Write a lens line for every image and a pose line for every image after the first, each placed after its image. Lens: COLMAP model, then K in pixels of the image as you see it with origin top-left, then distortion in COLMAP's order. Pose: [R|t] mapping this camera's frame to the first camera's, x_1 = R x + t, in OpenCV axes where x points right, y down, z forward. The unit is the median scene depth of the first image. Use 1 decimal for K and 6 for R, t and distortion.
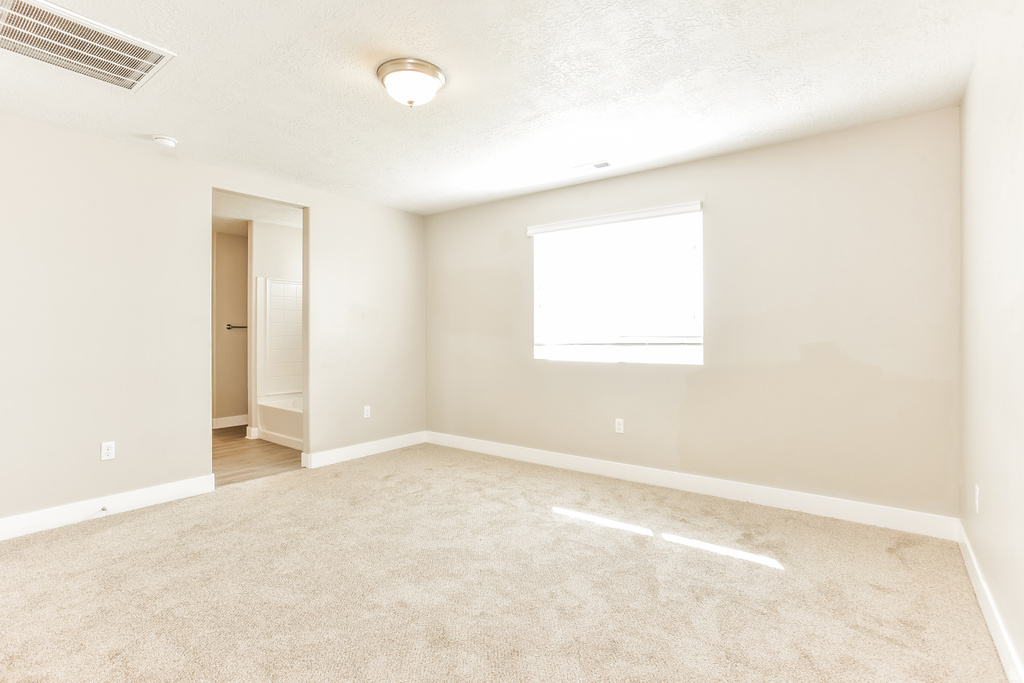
lens RADIAL K [[496.7, 0, 513.1], [0, 496.7, 332.4], [0, 0, 1]] dist [-0.052017, 0.019603]
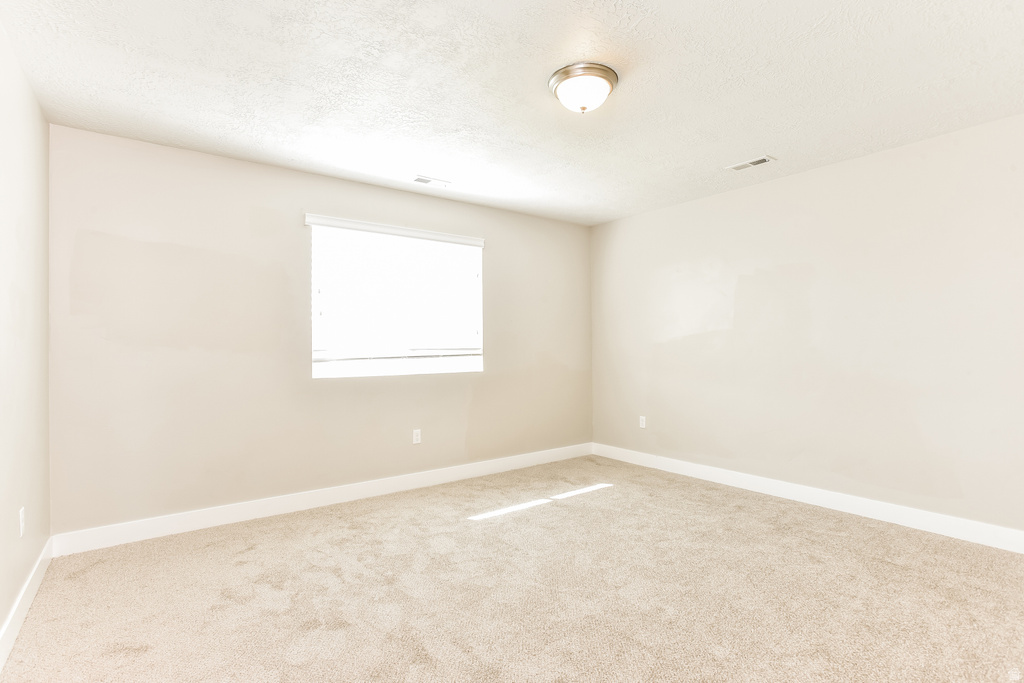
lens RADIAL K [[496.7, 0, 511.9], [0, 496.7, 343.1], [0, 0, 1]] dist [-0.052017, 0.019603]
pose [[0.271037, 0.004210, 0.962560, -0.789867], [0.007540, 0.999950, -0.006497, 0.004017], [-0.962539, 0.009019, 0.270992, 0.584973]]
